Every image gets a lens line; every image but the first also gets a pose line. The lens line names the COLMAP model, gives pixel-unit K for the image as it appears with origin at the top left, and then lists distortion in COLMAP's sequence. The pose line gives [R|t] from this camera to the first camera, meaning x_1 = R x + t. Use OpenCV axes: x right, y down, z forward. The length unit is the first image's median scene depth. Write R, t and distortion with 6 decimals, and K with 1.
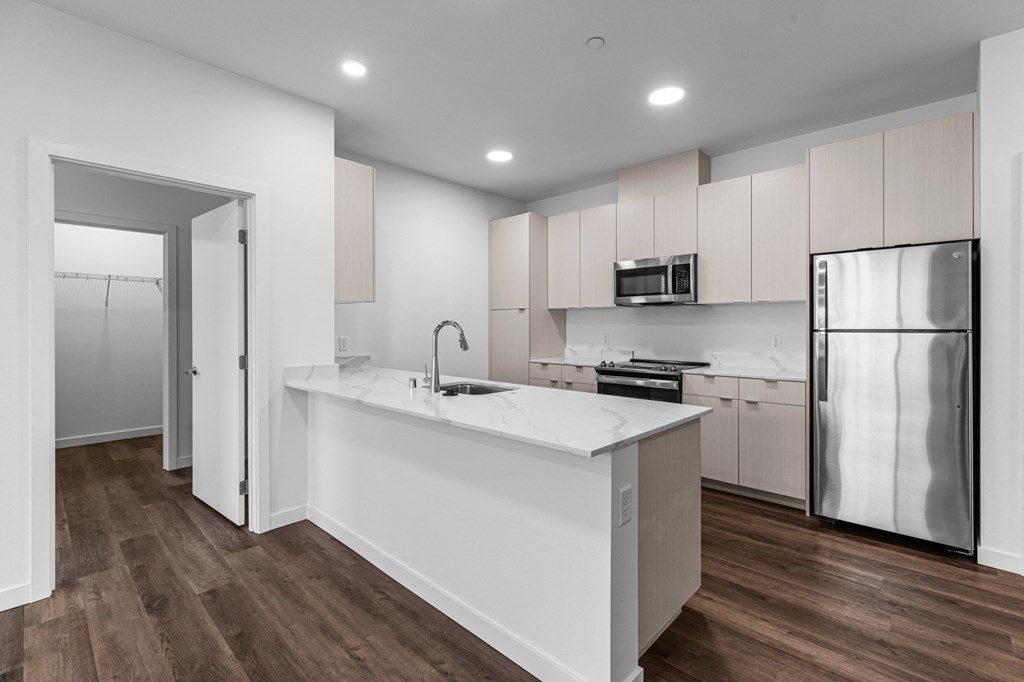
lens RADIAL K [[460.3, 0, 505.0], [0, 460.3, 325.1], [0, 0, 1]] dist [0.000464, -0.000309]
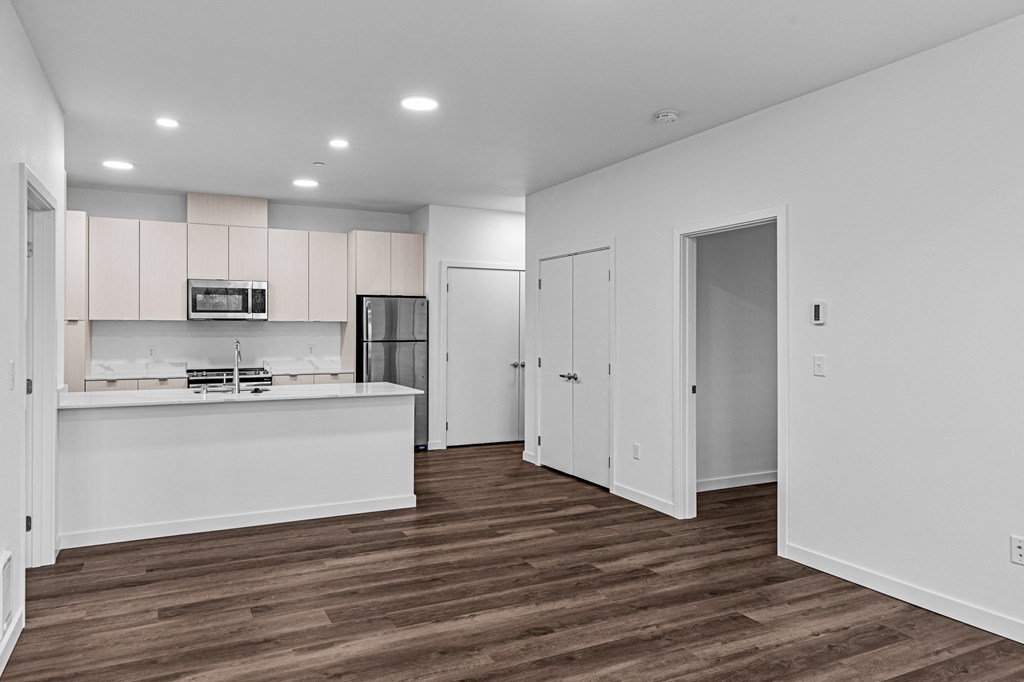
lens RADIAL K [[684.3, 0, 513.6], [0, 684.3, 327.7], [0, 0, 1]] dist [0.017169, -0.003456]
pose [[0.338309, 0.003178, 0.941030, -1.410964], [-0.003851, 0.999991, -0.001993, -0.033041], [-0.941027, -0.002949, 0.338318, -0.342256]]
